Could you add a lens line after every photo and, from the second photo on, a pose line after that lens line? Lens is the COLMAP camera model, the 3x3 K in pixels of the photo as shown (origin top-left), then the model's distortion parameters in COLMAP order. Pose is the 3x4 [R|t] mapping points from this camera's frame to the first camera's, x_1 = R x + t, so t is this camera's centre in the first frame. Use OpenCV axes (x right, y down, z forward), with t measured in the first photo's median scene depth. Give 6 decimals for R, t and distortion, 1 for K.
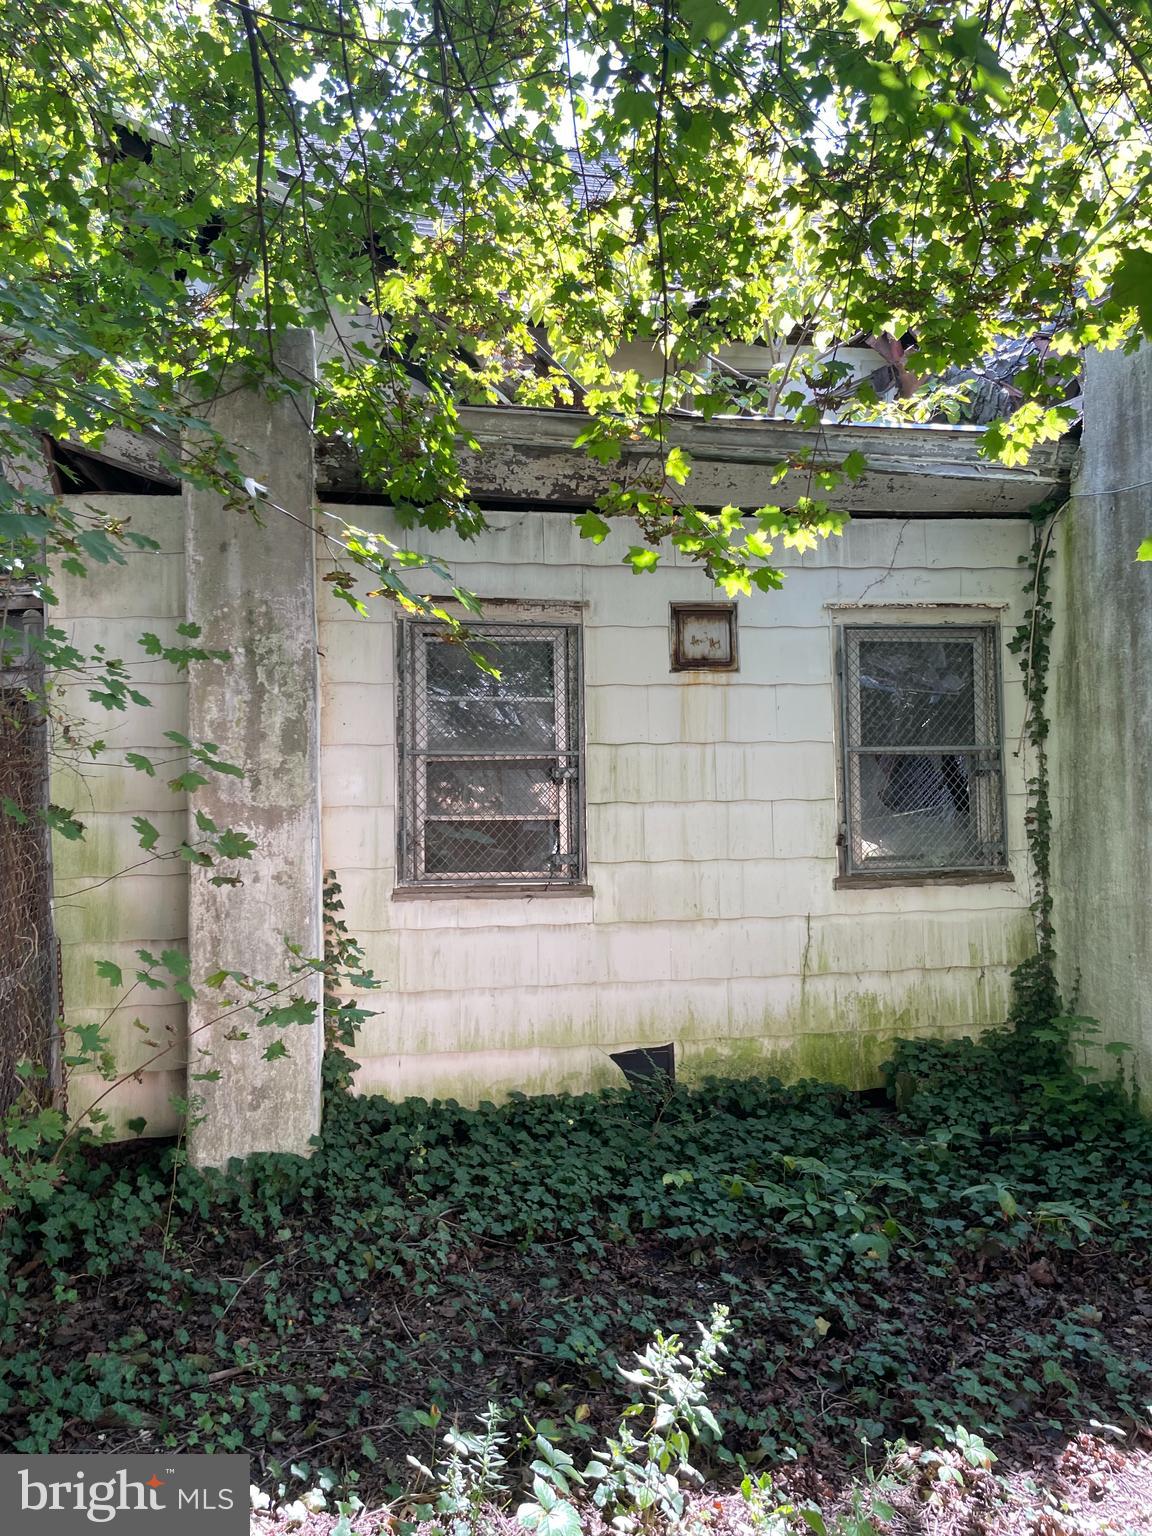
lens RADIAL K [[1177.6, 0, 575.1], [0, 1177.6, 759.6], [0, 0, 1]] dist [0.065367, -0.107677]
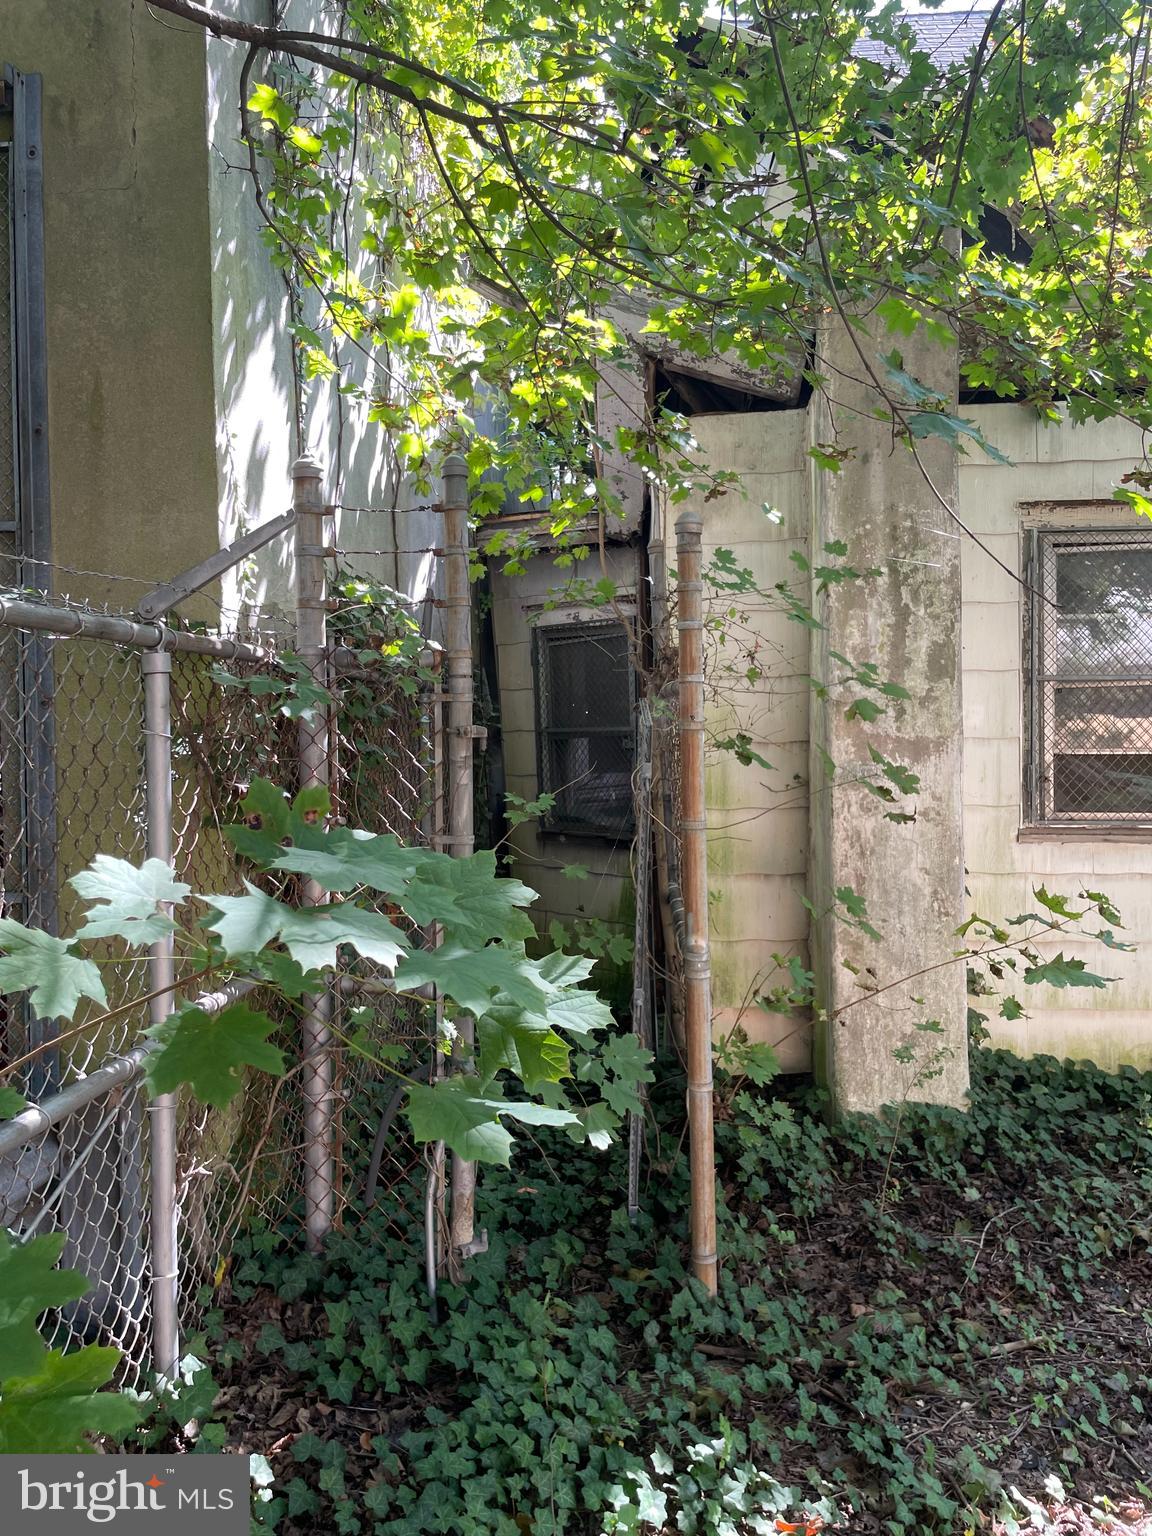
lens RADIAL K [[1177.6, 0, 563.2], [0, 1177.6, 768.8], [0, 0, 1]] dist [0.065367, -0.107677]
pose [[0.958147, 0.006856, -0.286196, -0.256200], [0.010609, 0.998176, 0.059430, 0.005830], [0.286081, -0.059979, 0.956326, 0.028479]]
